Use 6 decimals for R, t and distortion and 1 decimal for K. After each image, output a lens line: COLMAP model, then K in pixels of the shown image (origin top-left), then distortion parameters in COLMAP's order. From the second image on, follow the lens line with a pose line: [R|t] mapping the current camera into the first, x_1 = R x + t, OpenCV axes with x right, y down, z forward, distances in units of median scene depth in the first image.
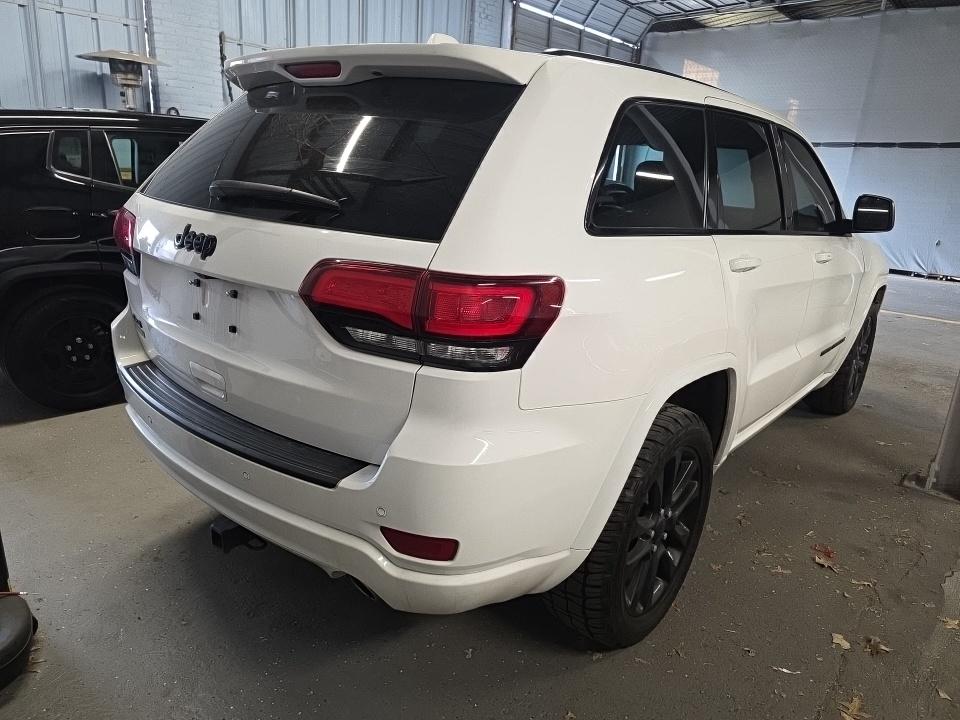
lens RADIAL K [[655.5, 0, 481.7], [0, 655.5, 358.9], [0, 0, 1]] dist [0.030935, -0.002087]
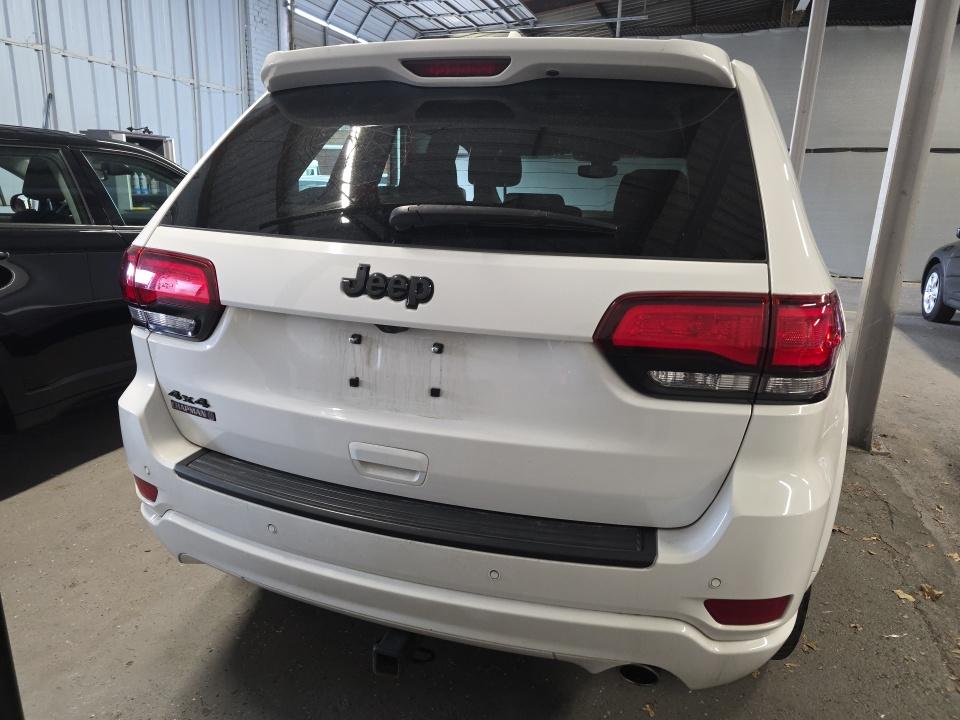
lens RADIAL K [[655.5, 0, 479.0], [0, 655.5, 355.1], [0, 0, 1]] dist [0.030935, -0.002087]
pose [[0.930514, -0.120816, 0.345757, -0.570818], [0.127914, 0.991783, 0.002308, -0.081375], [-0.343195, 0.042080, 0.938321, 0.238188]]
